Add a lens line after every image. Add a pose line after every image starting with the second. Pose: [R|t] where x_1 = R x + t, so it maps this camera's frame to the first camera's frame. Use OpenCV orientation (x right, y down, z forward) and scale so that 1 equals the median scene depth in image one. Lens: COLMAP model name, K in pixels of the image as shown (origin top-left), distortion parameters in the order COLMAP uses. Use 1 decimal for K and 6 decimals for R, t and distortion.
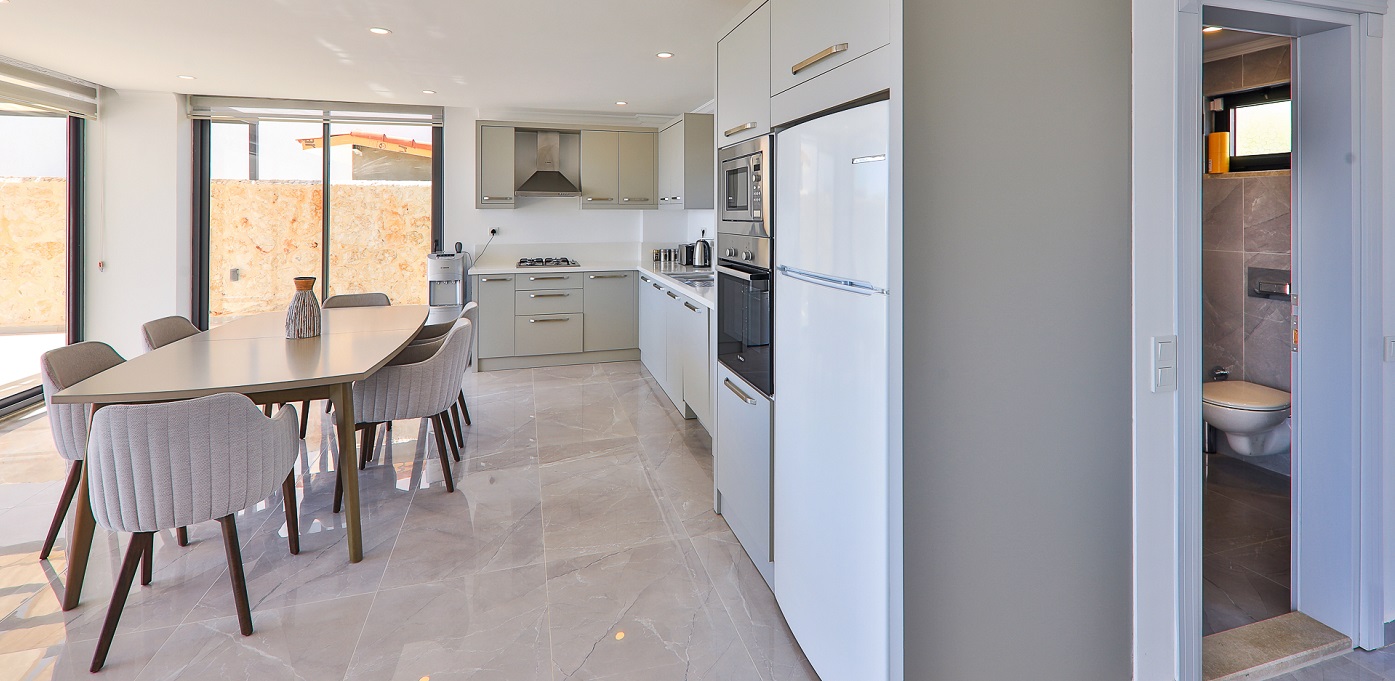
lens RADIAL K [[596.0, 0, 700.2], [0, 596.0, 204.5], [0, 0, 1]] dist [-0.001734, -0.000390]
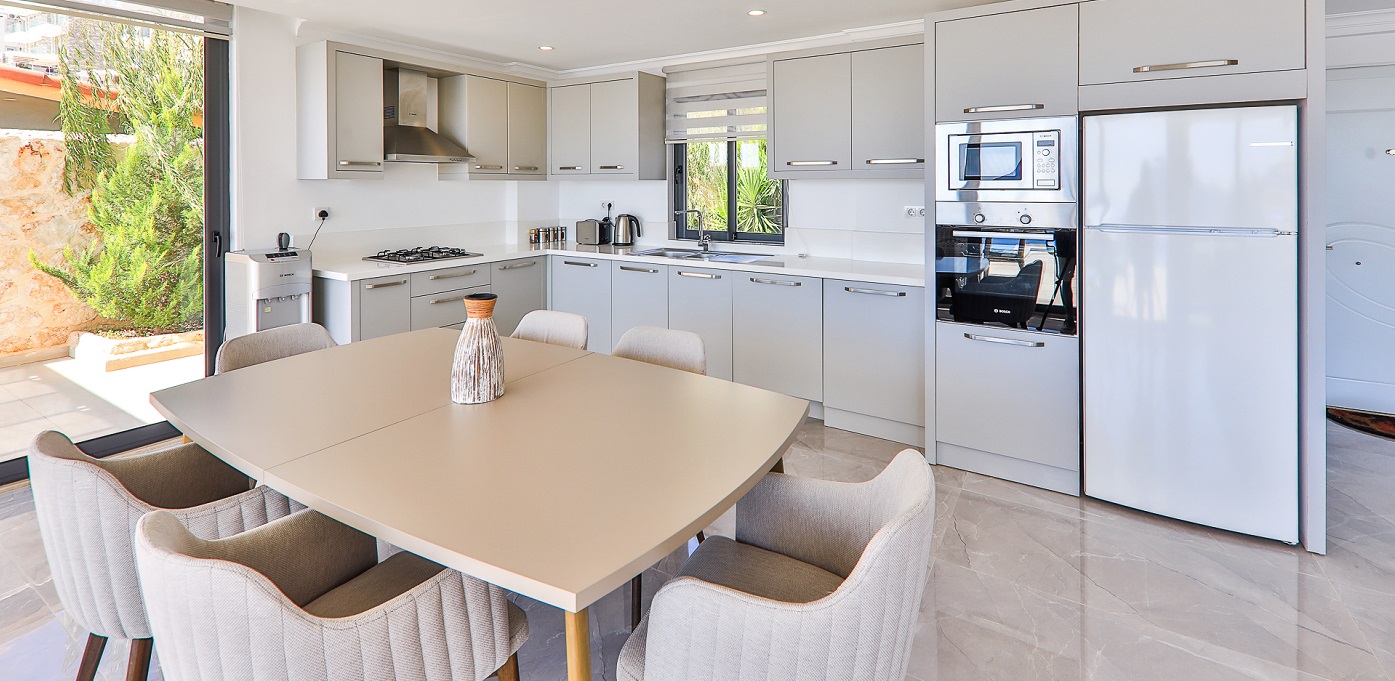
lens RADIAL K [[596.0, 0, 726.1], [0, 596.0, 183.6], [0, 0, 1]] dist [-0.001734, -0.000390]
pose [[0.734420, -0.000560, 0.678695, -0.469912], [-0.006383, 0.999950, 0.007732, 0.004739], [-0.678665, -0.010011, 0.734380, 0.228303]]
